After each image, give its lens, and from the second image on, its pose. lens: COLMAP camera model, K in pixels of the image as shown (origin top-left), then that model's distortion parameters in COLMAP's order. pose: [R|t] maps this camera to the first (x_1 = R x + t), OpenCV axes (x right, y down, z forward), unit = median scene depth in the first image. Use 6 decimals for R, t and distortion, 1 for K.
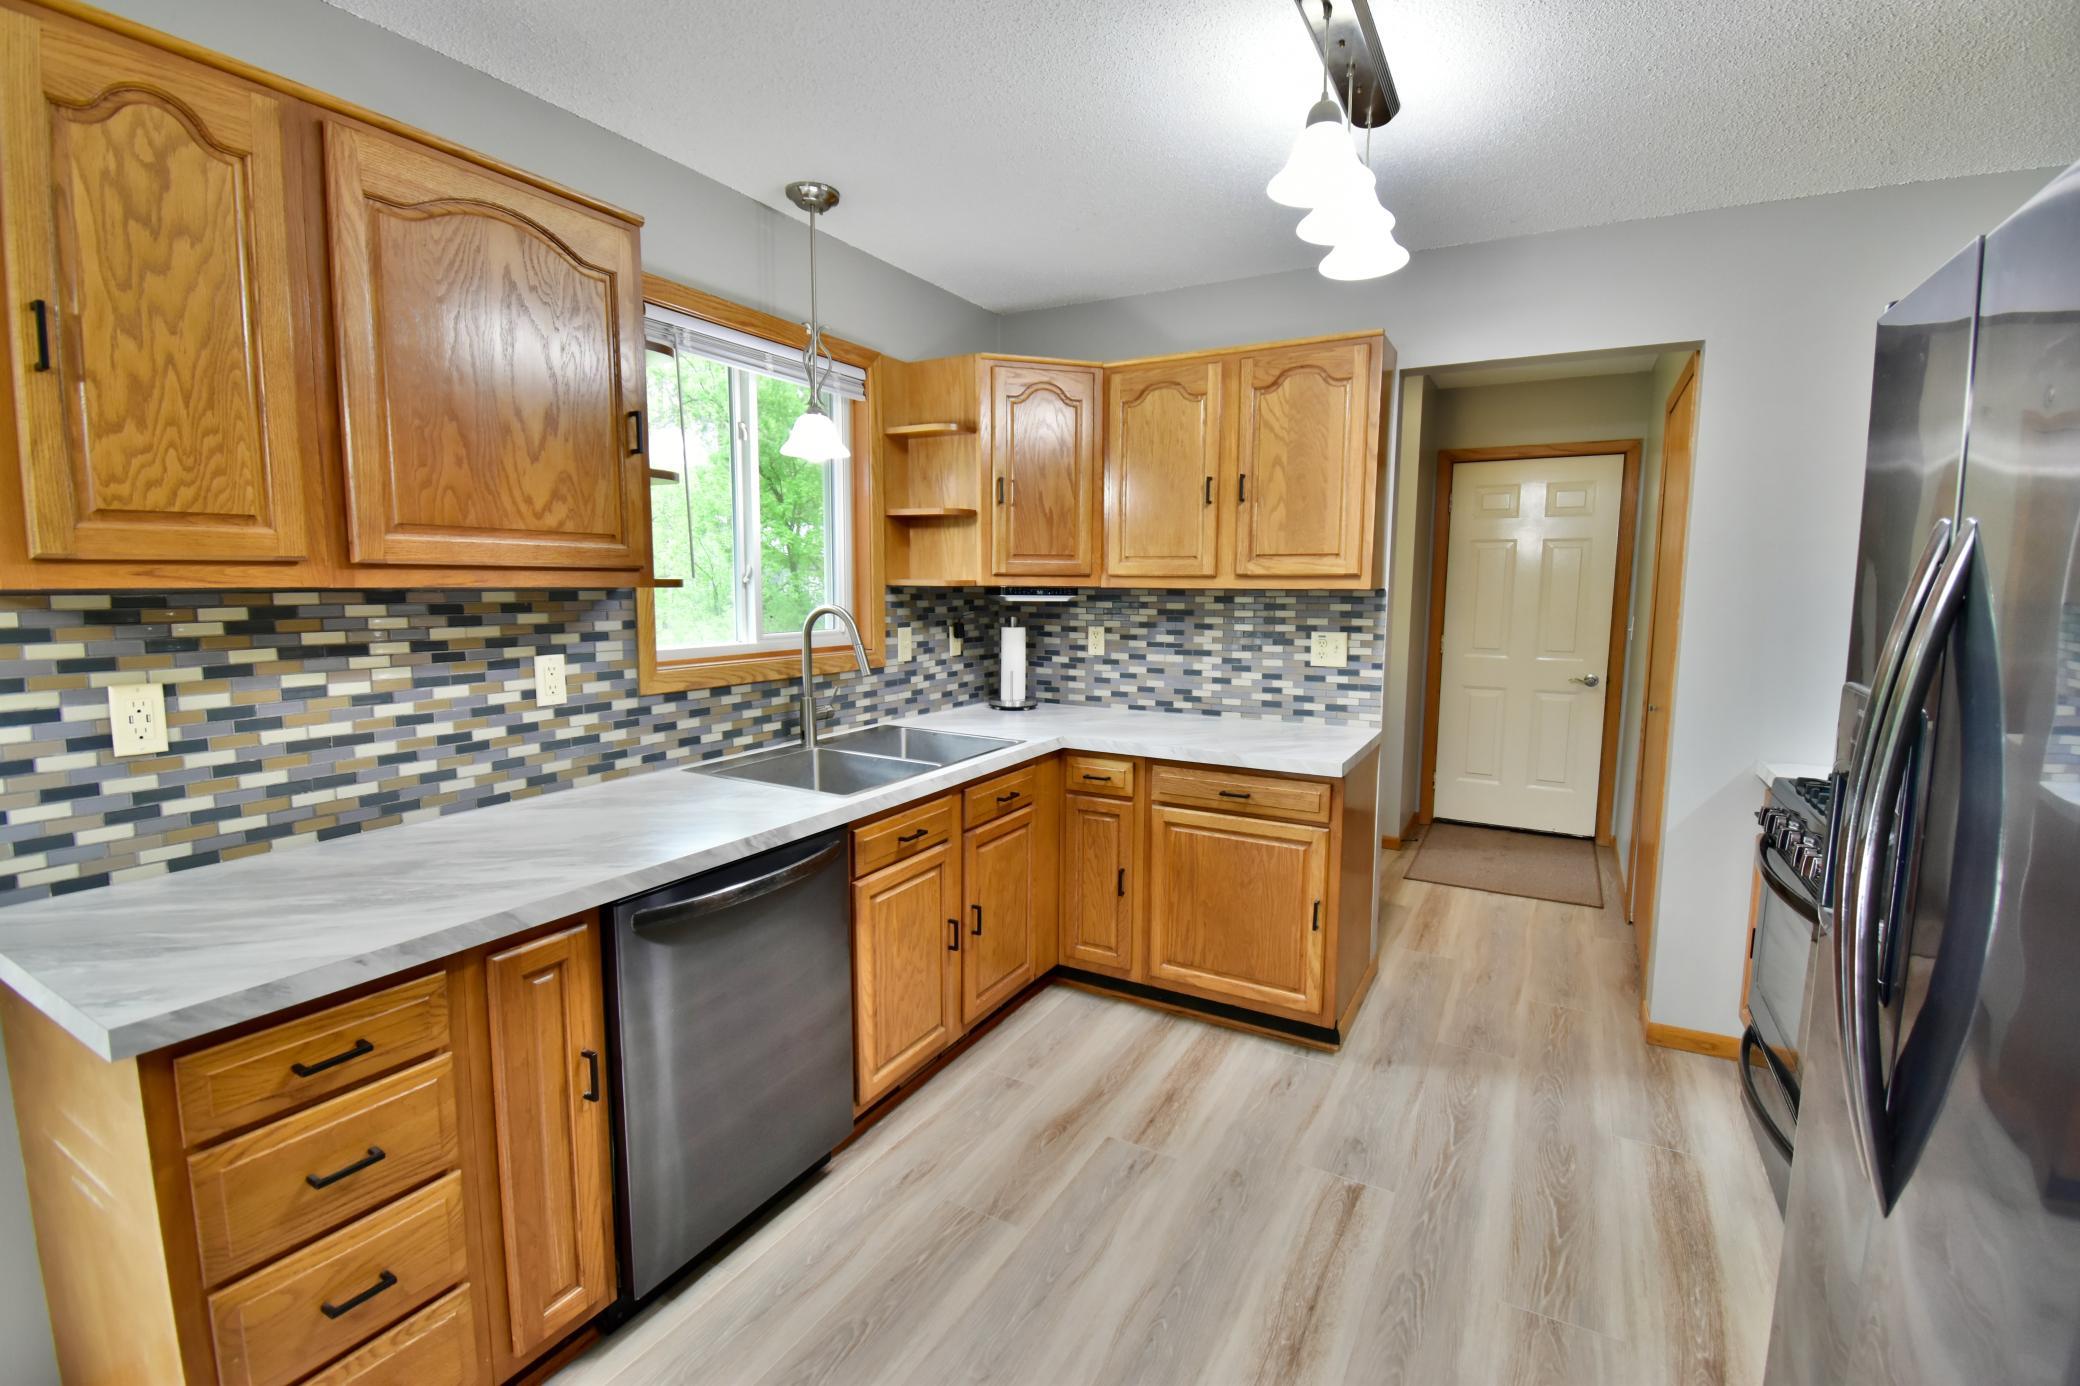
lens RADIAL K [[920.7, 0, 1049.2], [0, 920.7, 689.0], [0, 0, 1]] dist [0.021924, -0.027444]
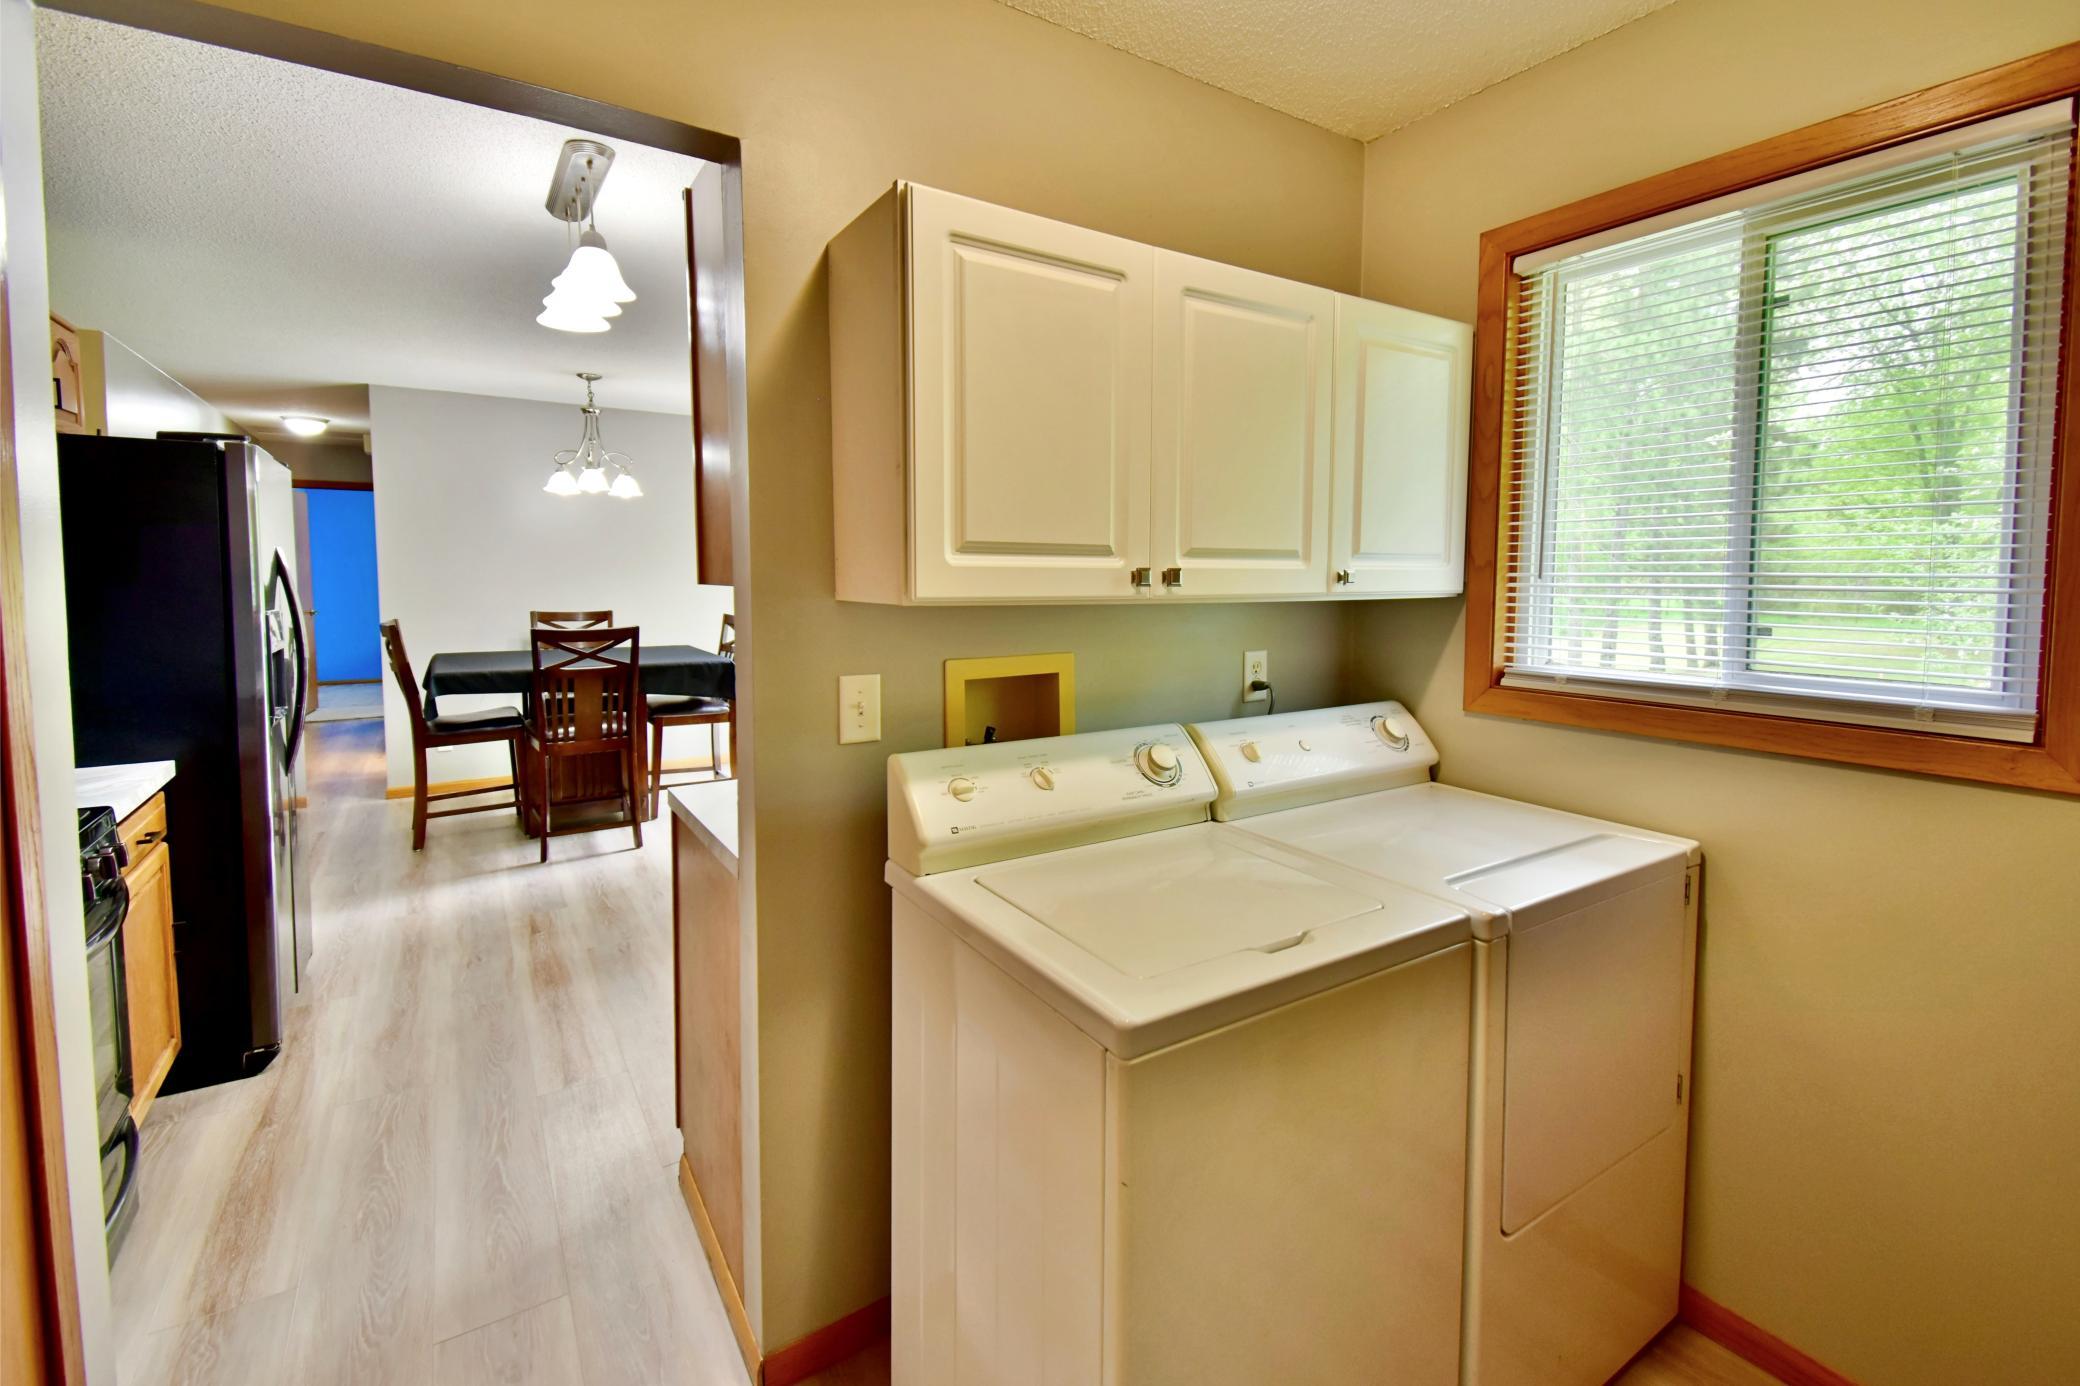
lens RADIAL K [[929.1, 0, 1051.1], [0, 929.1, 637.1], [0, 0, 1]] dist [0.042724, -0.028257]
pose [[-0.475105, 0.056565, -0.878109, 0.930626], [-0.112554, 0.985827, 0.124402, -0.211309], [0.872701, 0.157939, -0.462005, 1.751601]]
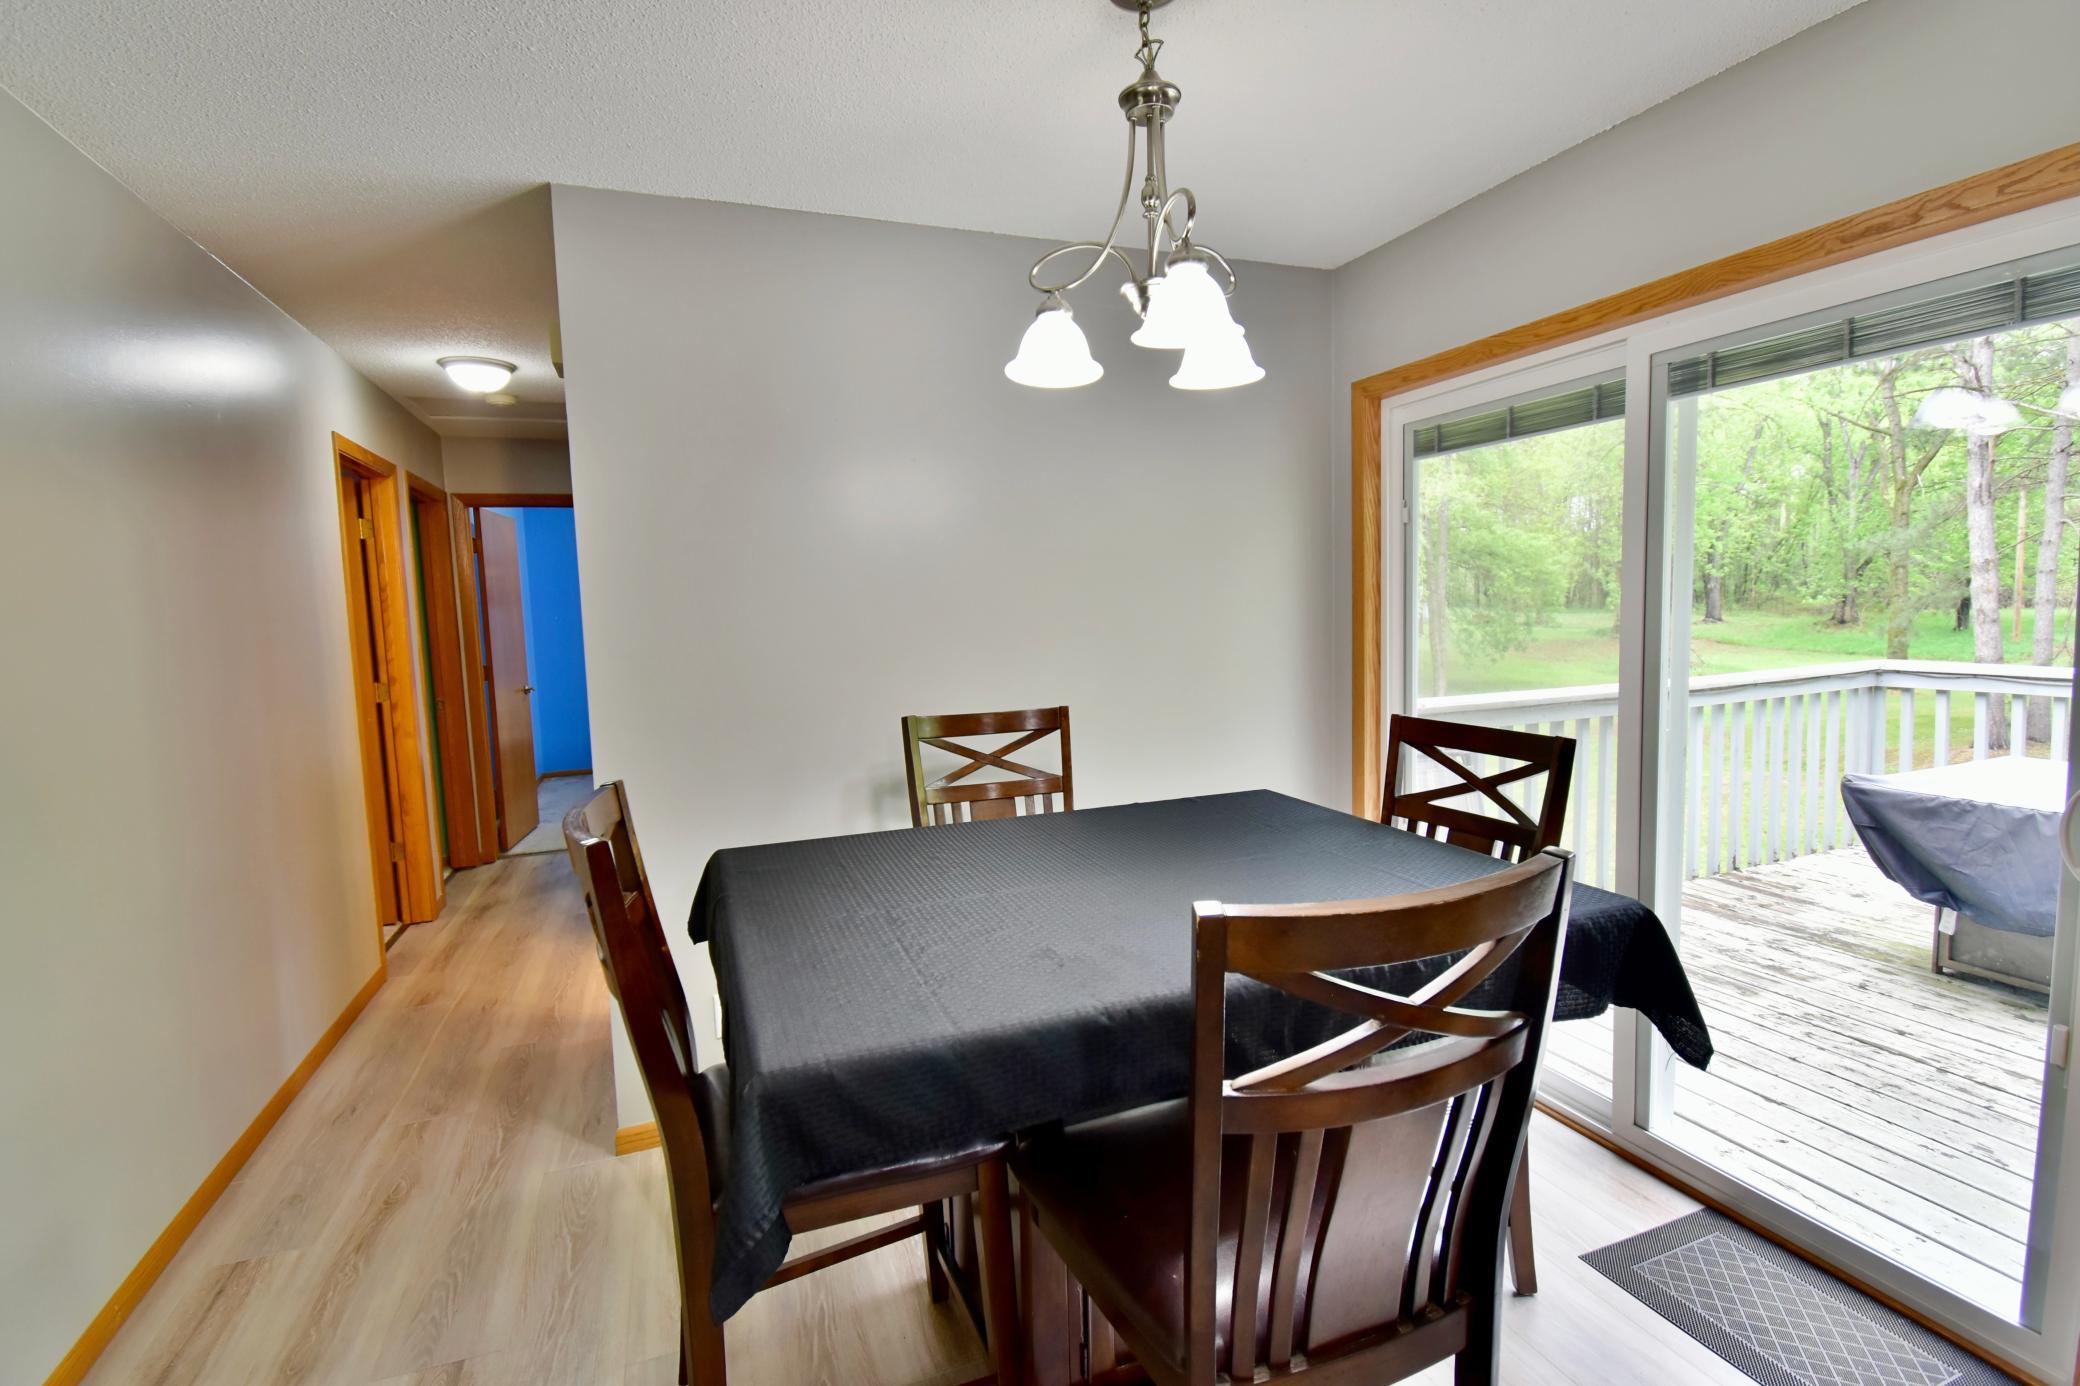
lens RADIAL K [[969.8, 0, 1065.4], [0, 969.8, 677.7], [0, 0, 1]] dist [0.000770, 0.000039]
pose [[-0.631162, 0.073504, -0.772160, 0.144765], [-0.062290, 0.987481, 0.144916, -0.029695], [0.773145, 0.139564, -0.618683, 0.239075]]
